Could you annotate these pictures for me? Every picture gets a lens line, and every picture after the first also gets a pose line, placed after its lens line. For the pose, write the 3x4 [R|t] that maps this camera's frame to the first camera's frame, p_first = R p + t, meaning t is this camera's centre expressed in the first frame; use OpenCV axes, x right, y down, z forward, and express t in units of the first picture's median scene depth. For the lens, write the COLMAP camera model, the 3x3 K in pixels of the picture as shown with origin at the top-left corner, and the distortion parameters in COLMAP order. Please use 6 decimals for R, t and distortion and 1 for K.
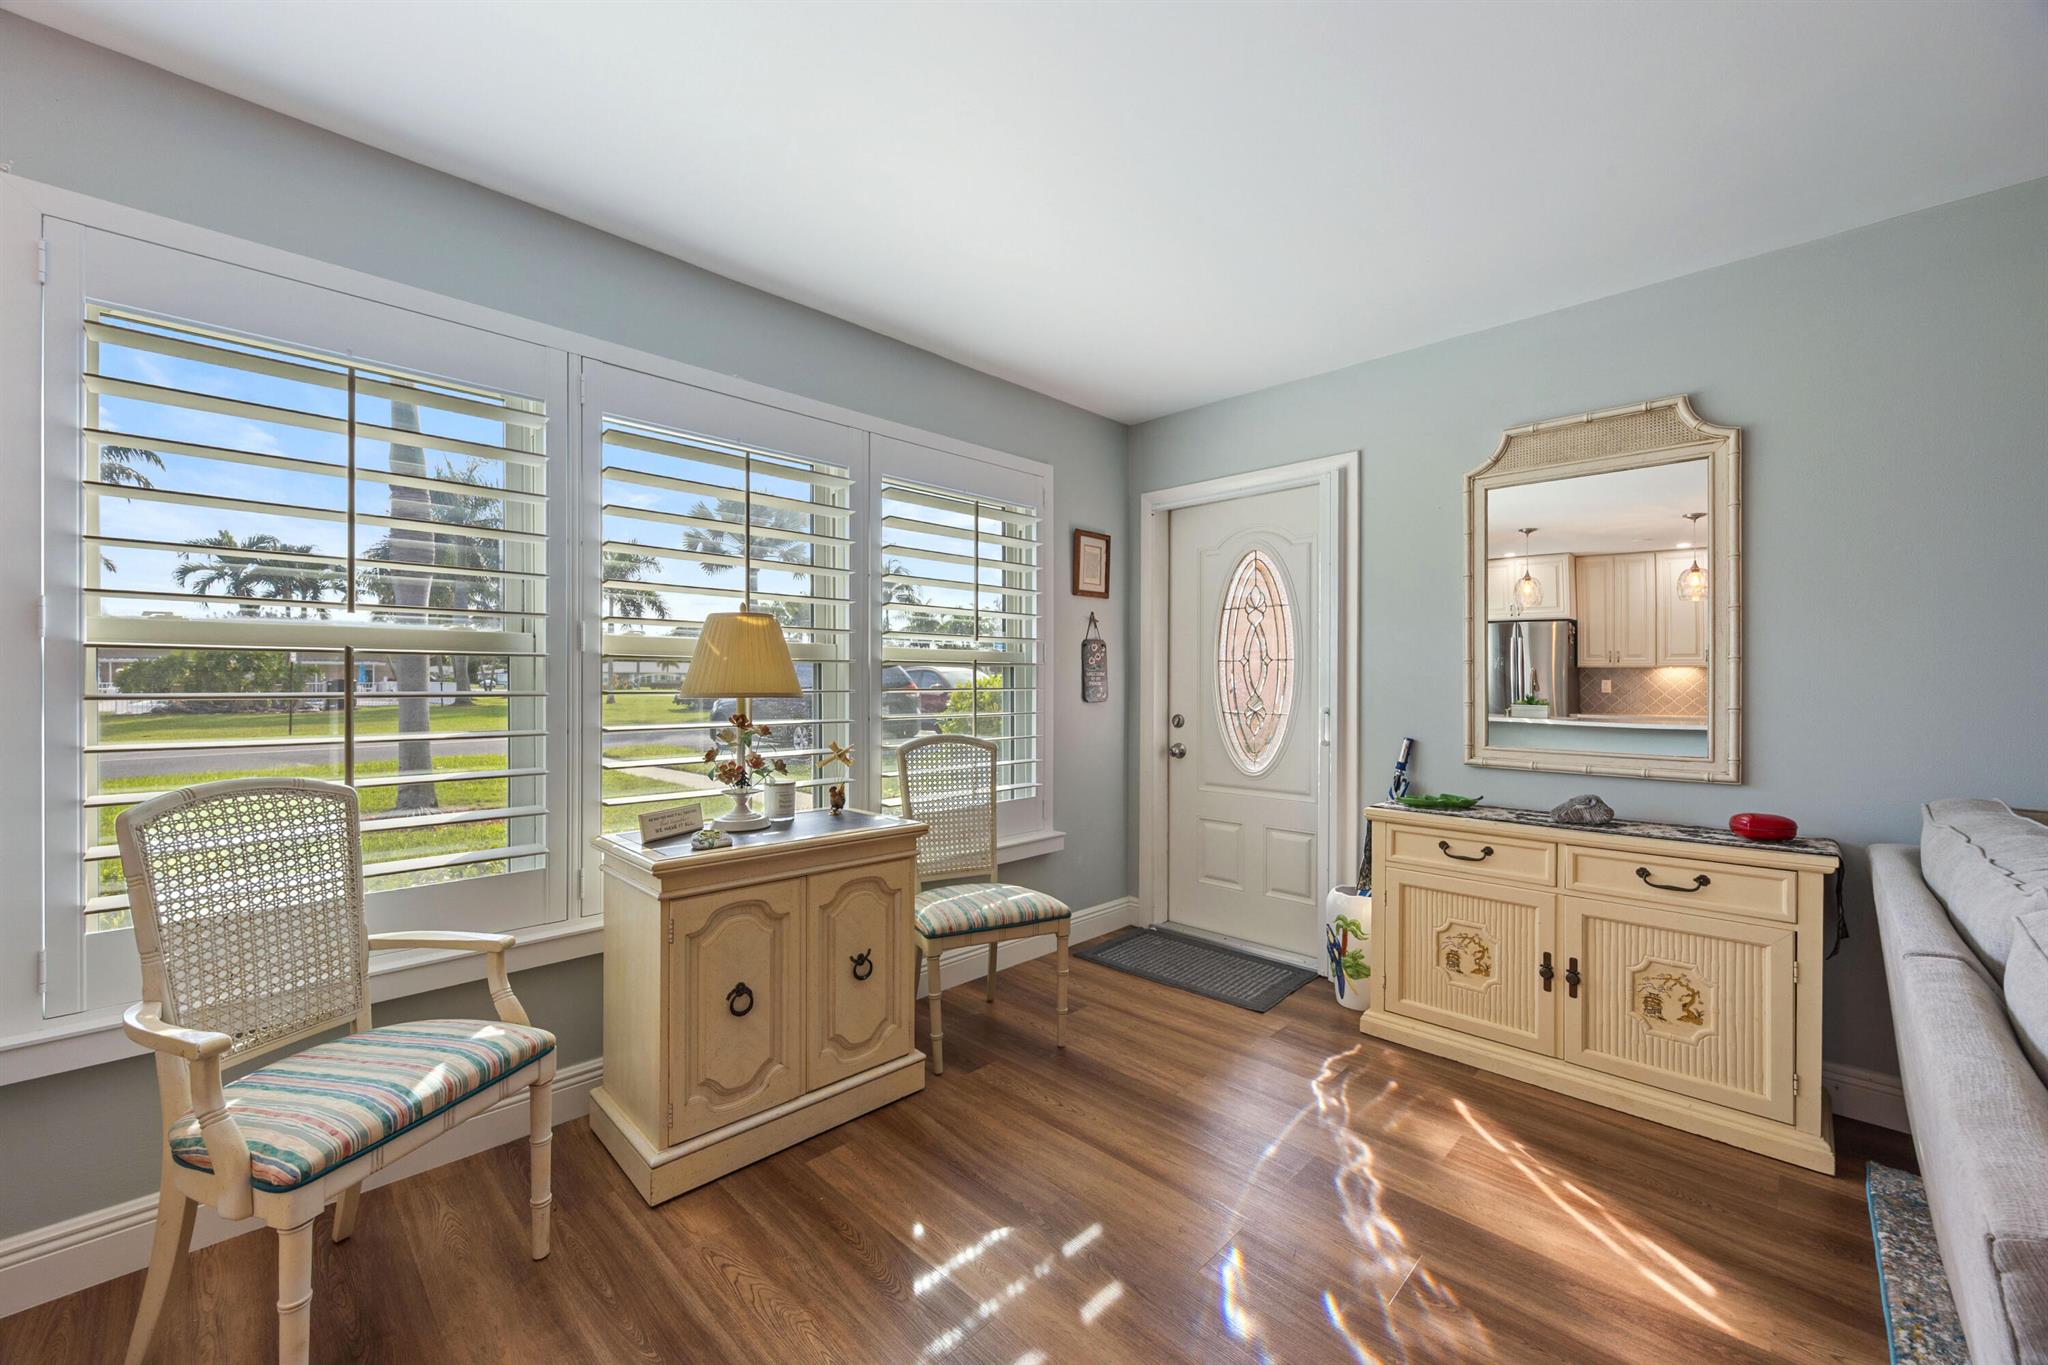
lens RADIAL K [[791.4, 0, 1020.3], [0, 791.4, 681.2], [0, 0, 1]] dist [-0.001352, -0.000618]
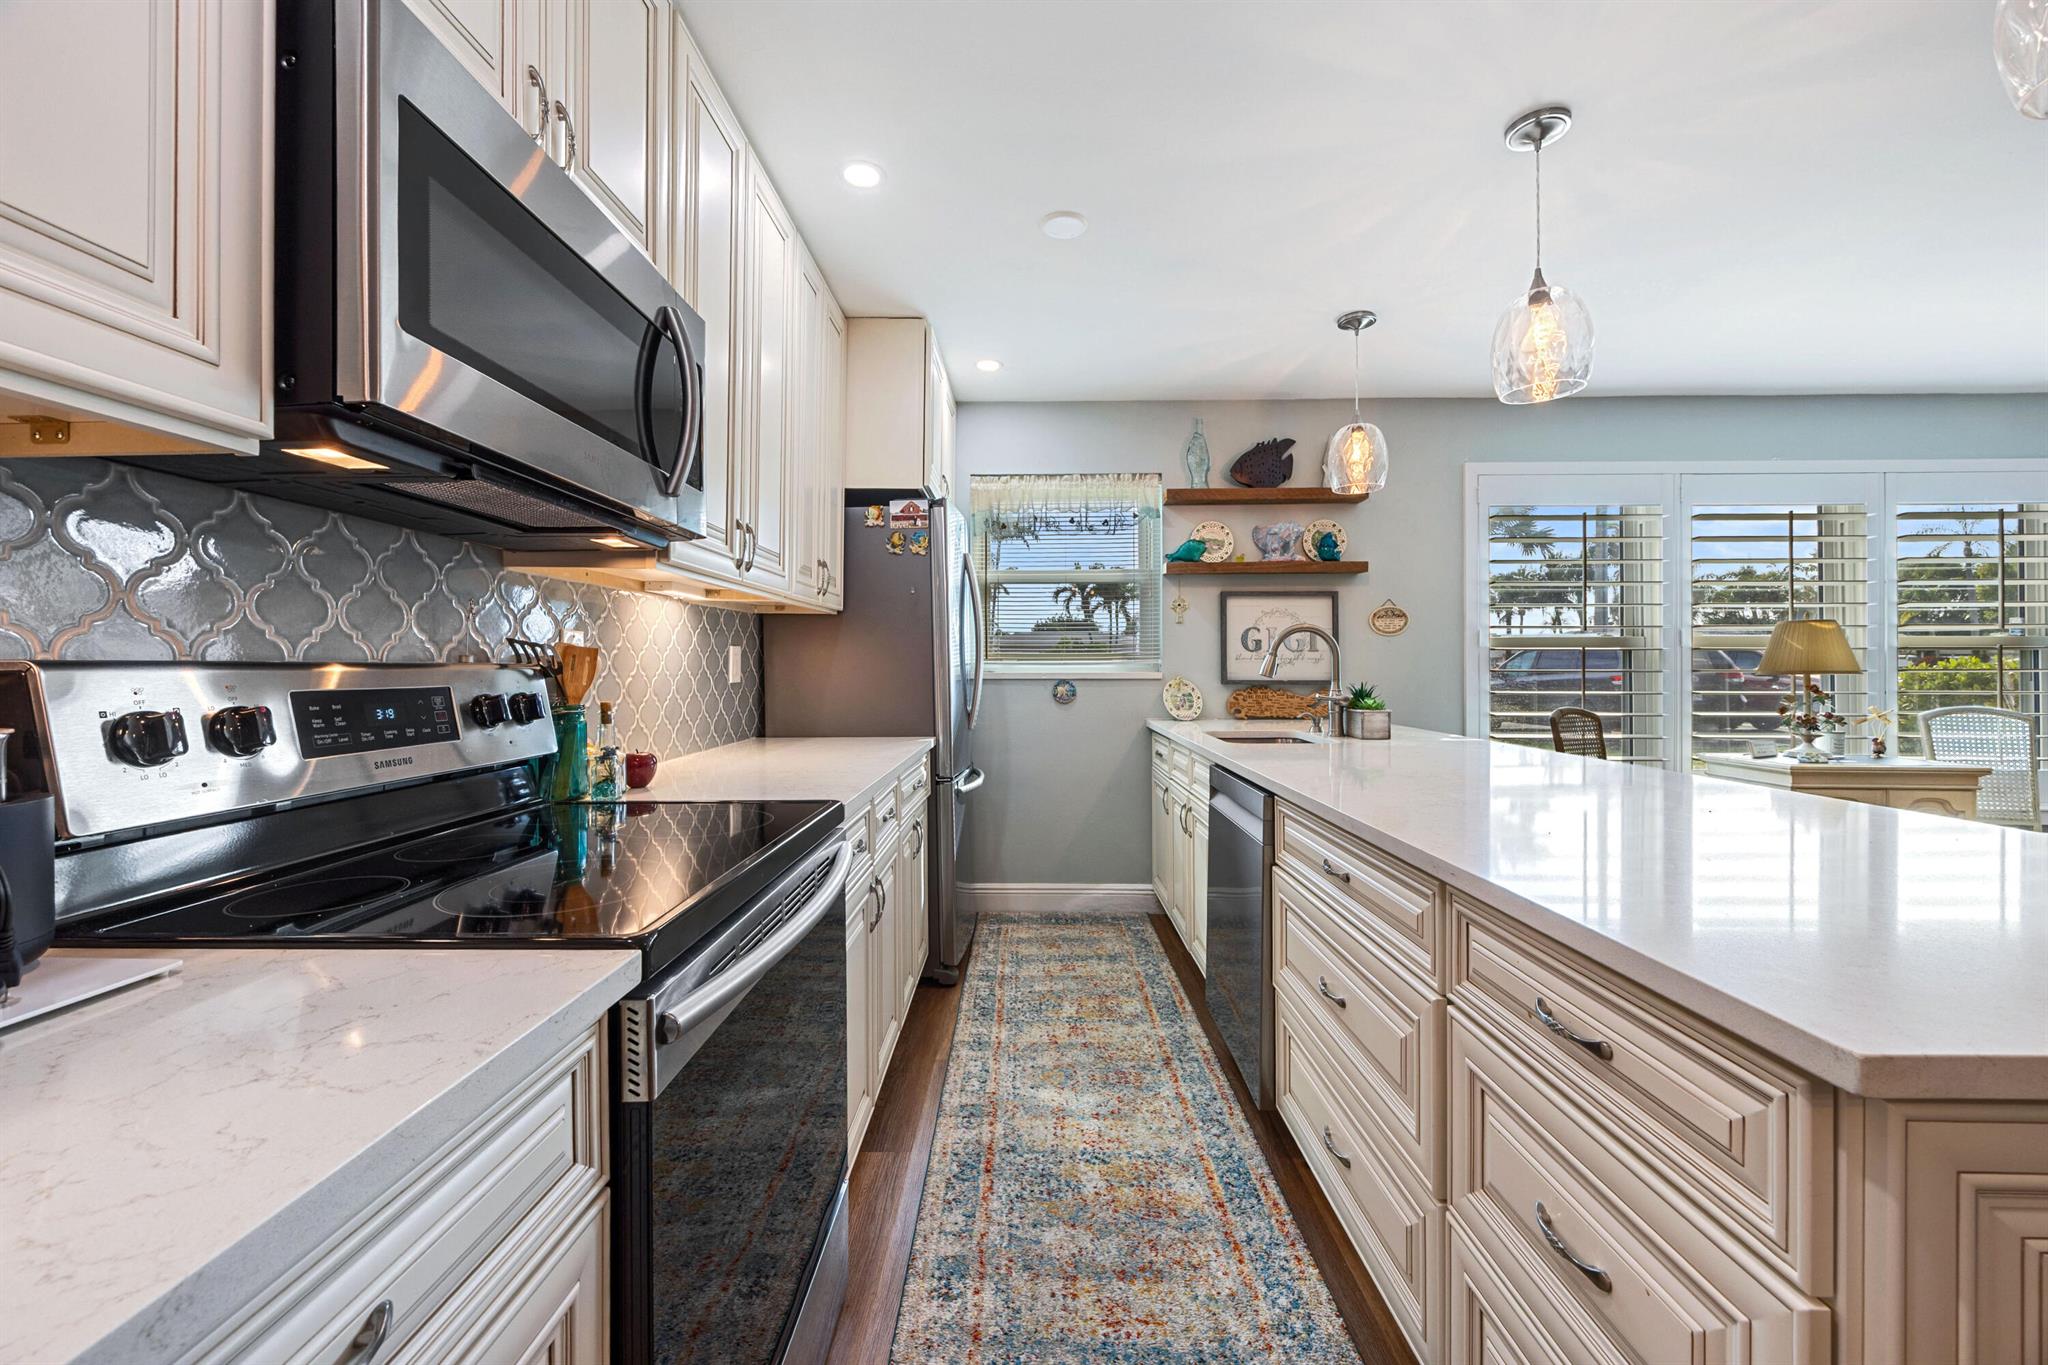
lens RADIAL K [[791.4, 0, 1018.4], [0, 791.4, 668.5], [0, 0, 1]] dist [-0.001352, -0.000618]
pose [[0.684854, -0.002185, -0.728677, -0.205923], [0.005983, 0.999979, 0.002625, -0.002723], [0.728656, -0.006158, 0.684852, -0.857391]]
